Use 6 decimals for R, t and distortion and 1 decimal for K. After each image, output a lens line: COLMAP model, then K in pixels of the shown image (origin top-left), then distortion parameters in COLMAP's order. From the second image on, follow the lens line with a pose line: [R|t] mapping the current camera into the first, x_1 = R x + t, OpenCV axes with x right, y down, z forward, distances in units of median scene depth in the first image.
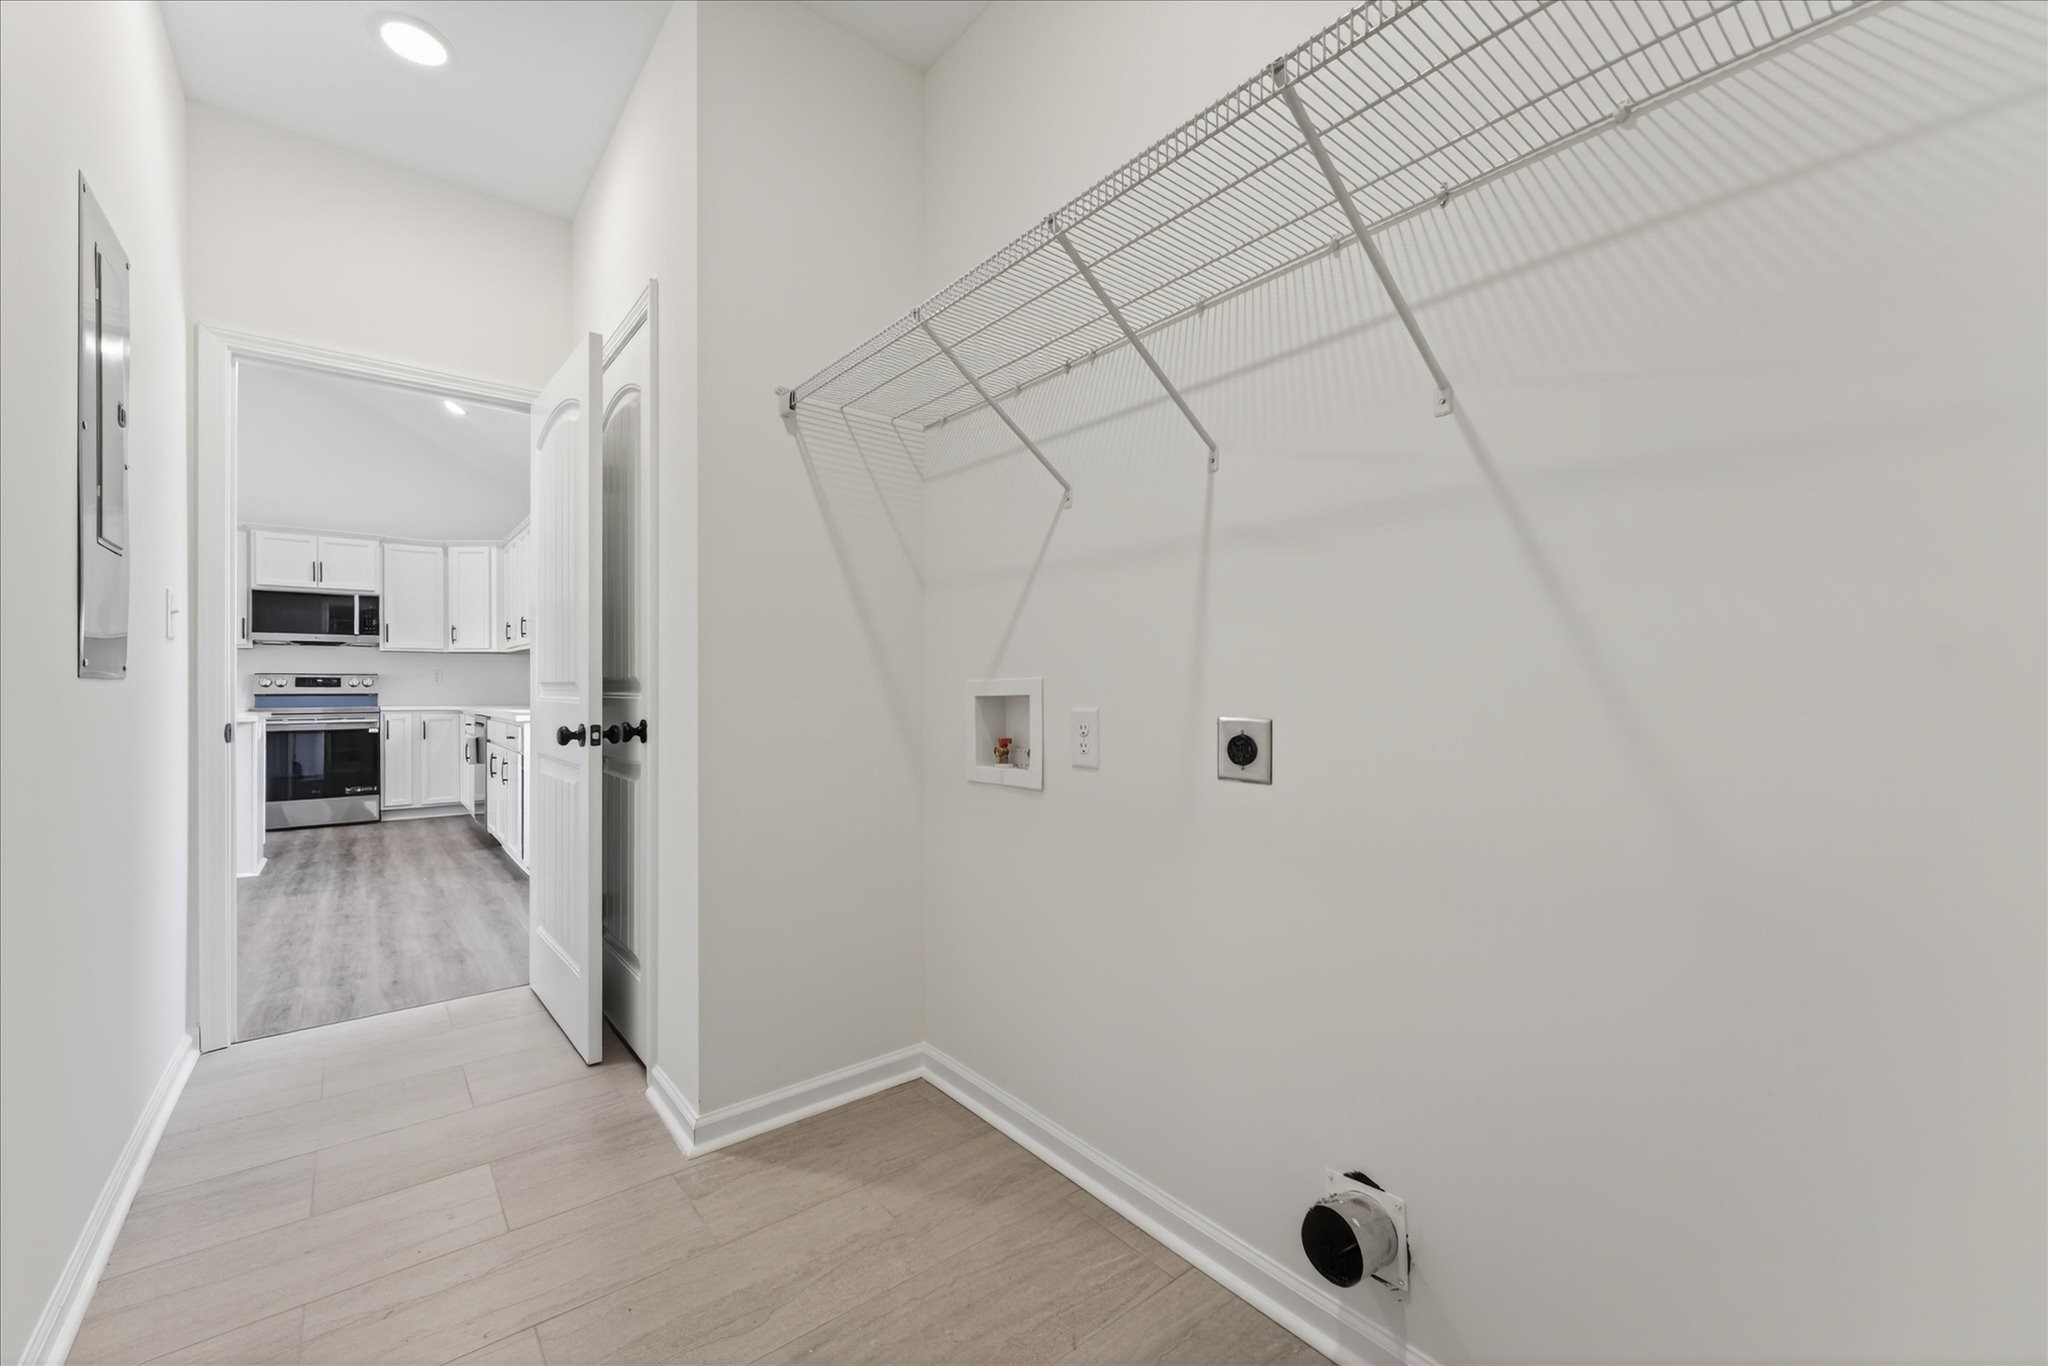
lens RADIAL K [[810.7, 0, 1019.8], [0, 810.7, 686.5], [0, 0, 1]] dist [-0.011623, 0.005814]
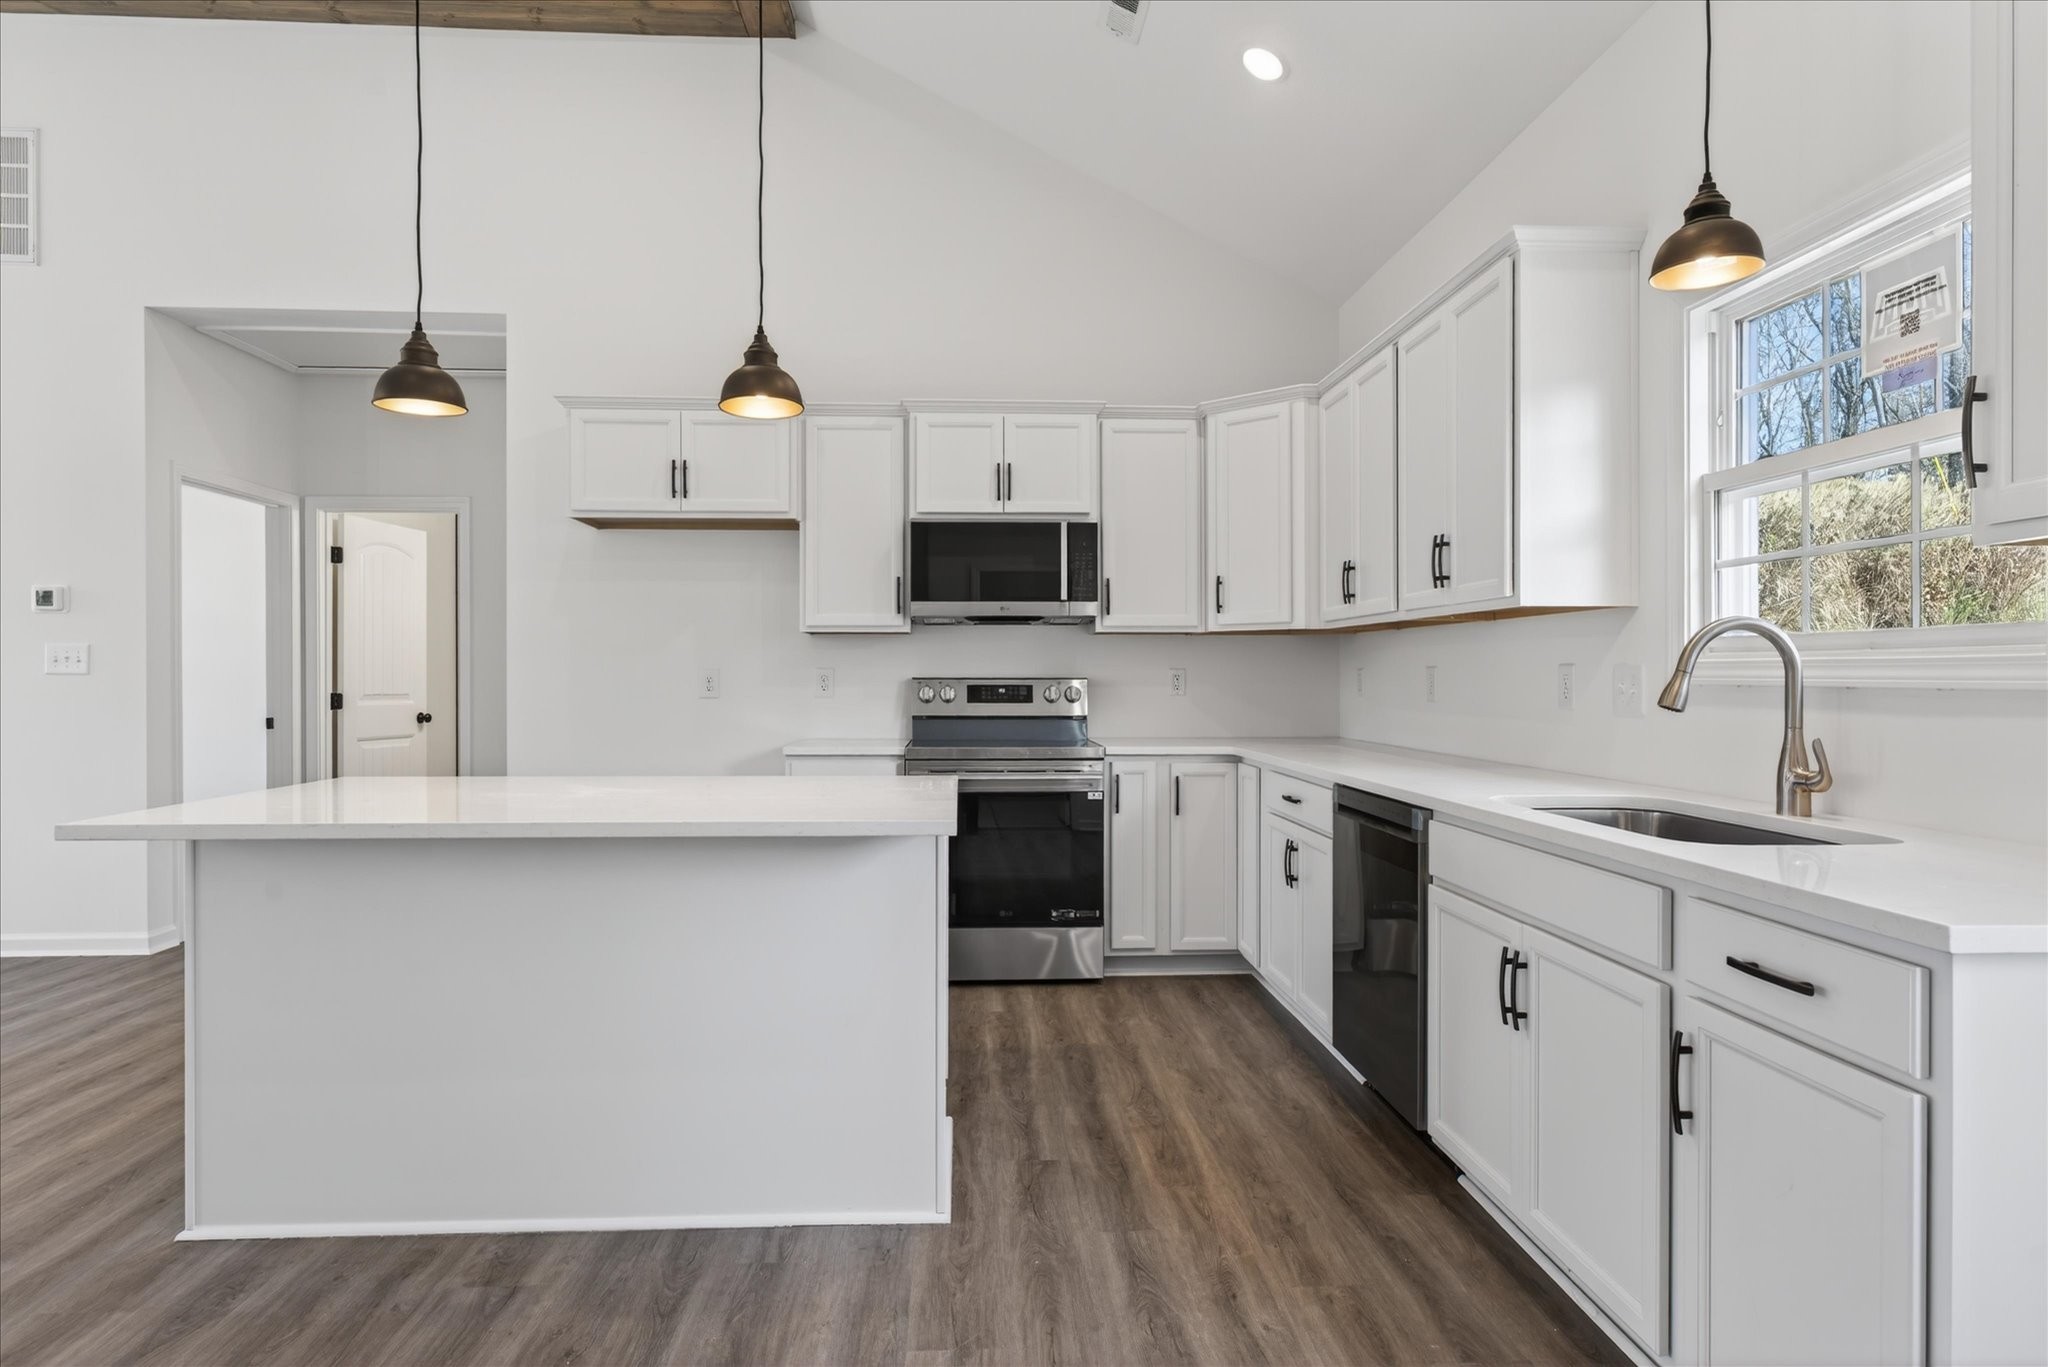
lens RADIAL K [[1139.9, 0, 1024.0], [0, 1139.9, 683.5], [0, 0, 1]] dist [0.000488, 0.000460]
pose [[0.807578, 0.005019, -0.589740, -0.416799], [-0.001254, 0.999976, 0.006793, -0.017361], [0.589760, -0.004746, 0.807565, 0.404914]]
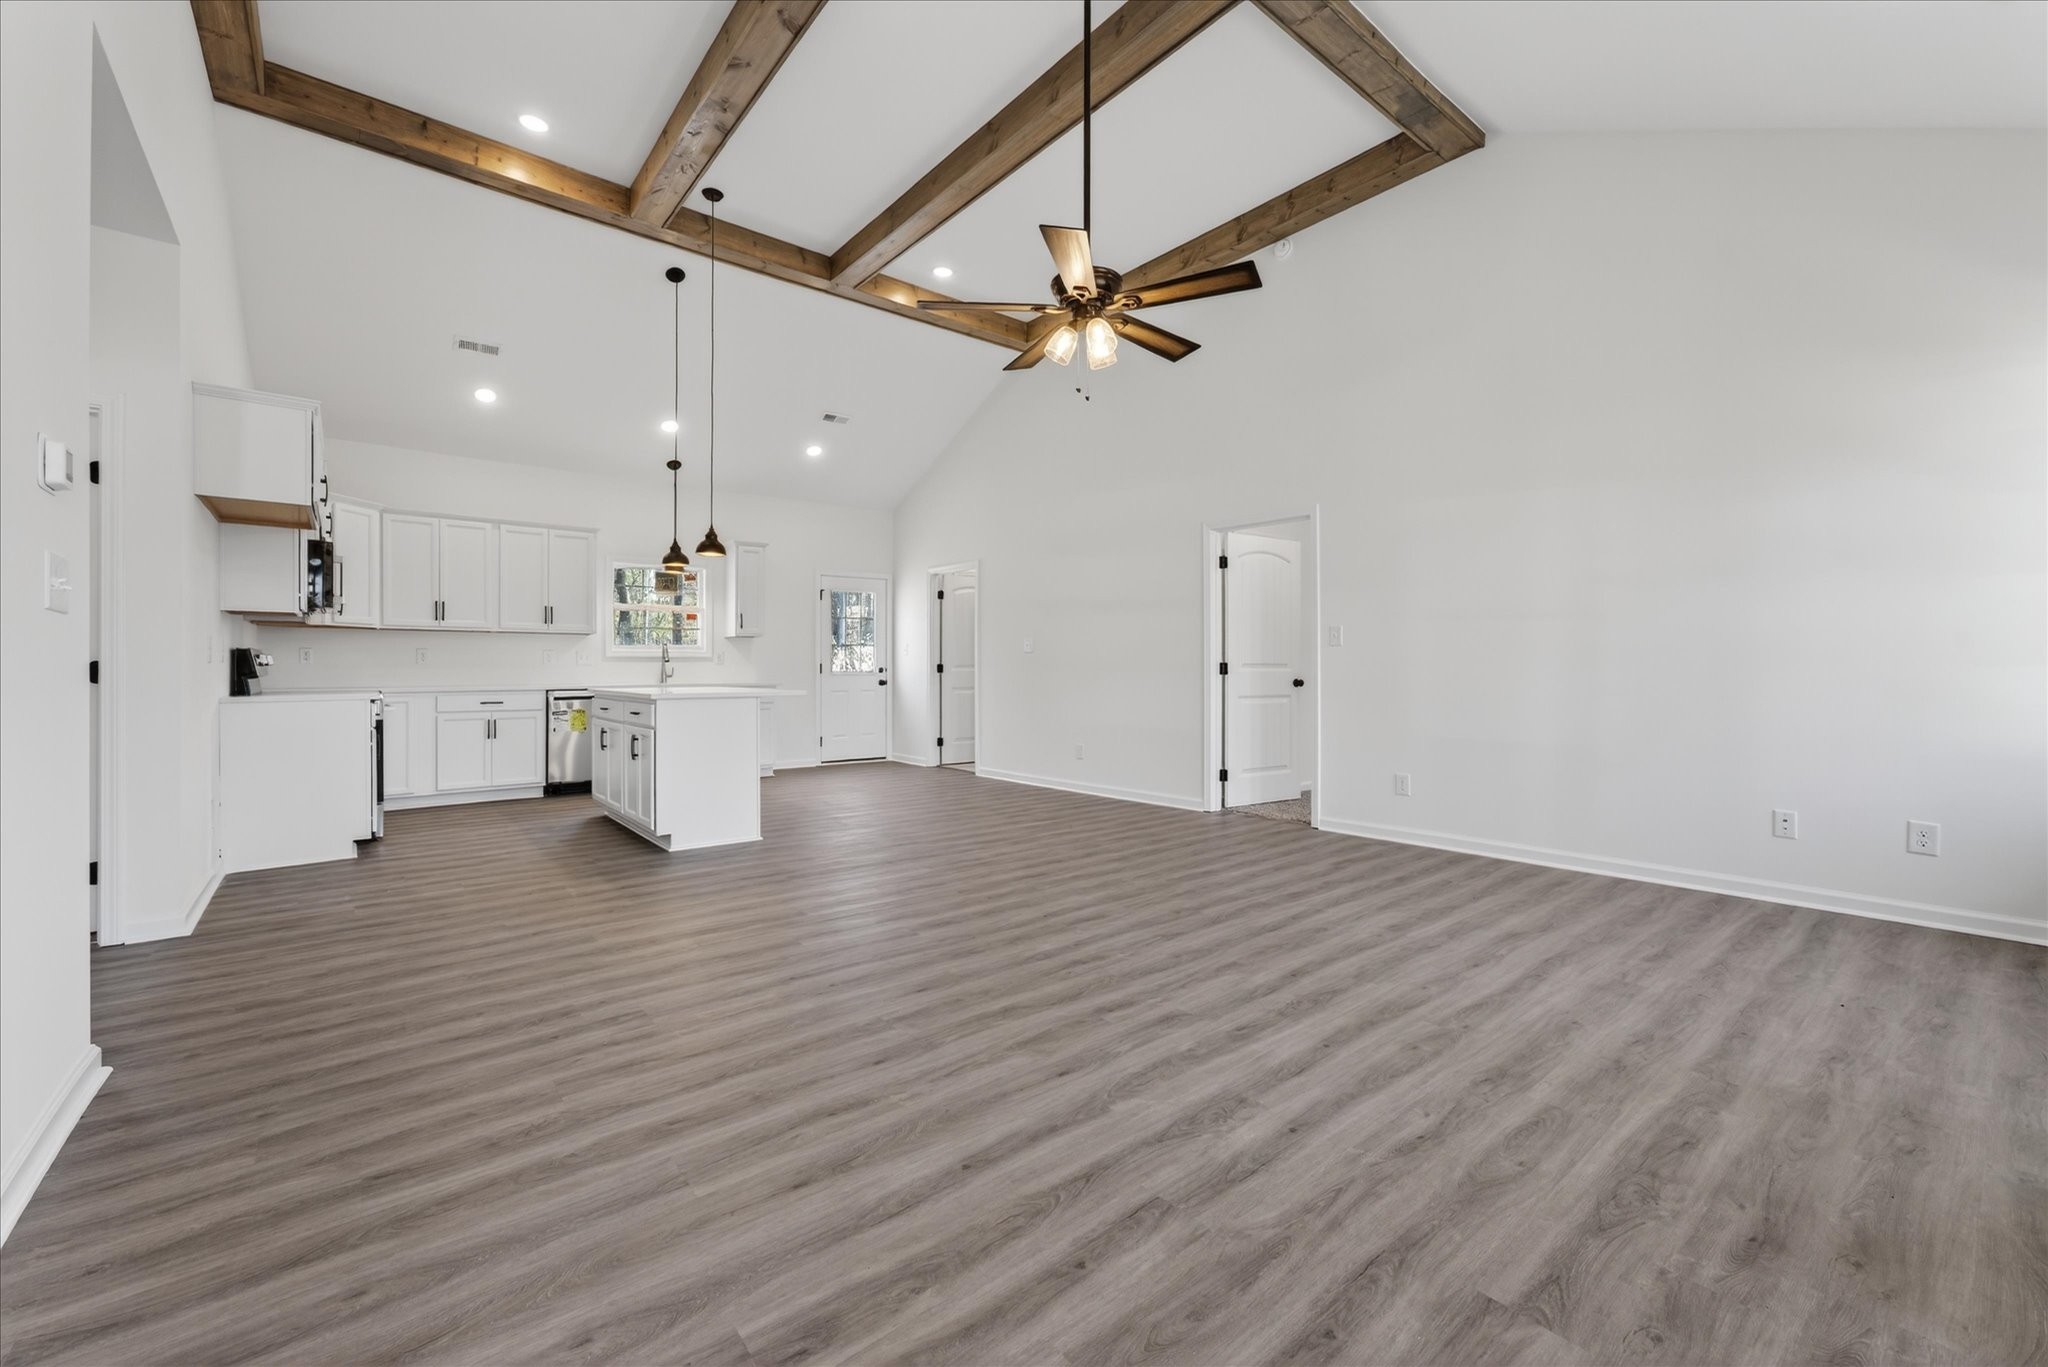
lens RADIAL K [[837.2, 0, 1031.5], [0, 837.2, 670.4], [0, 0, 1]] dist [-0.020439, 0.012910]
pose [[-0.019986, -0.009369, 0.999756, -1.678215], [0.004828, 0.999944, 0.009467, -0.003106], [-0.999789, 0.005016, -0.019940, 0.308313]]
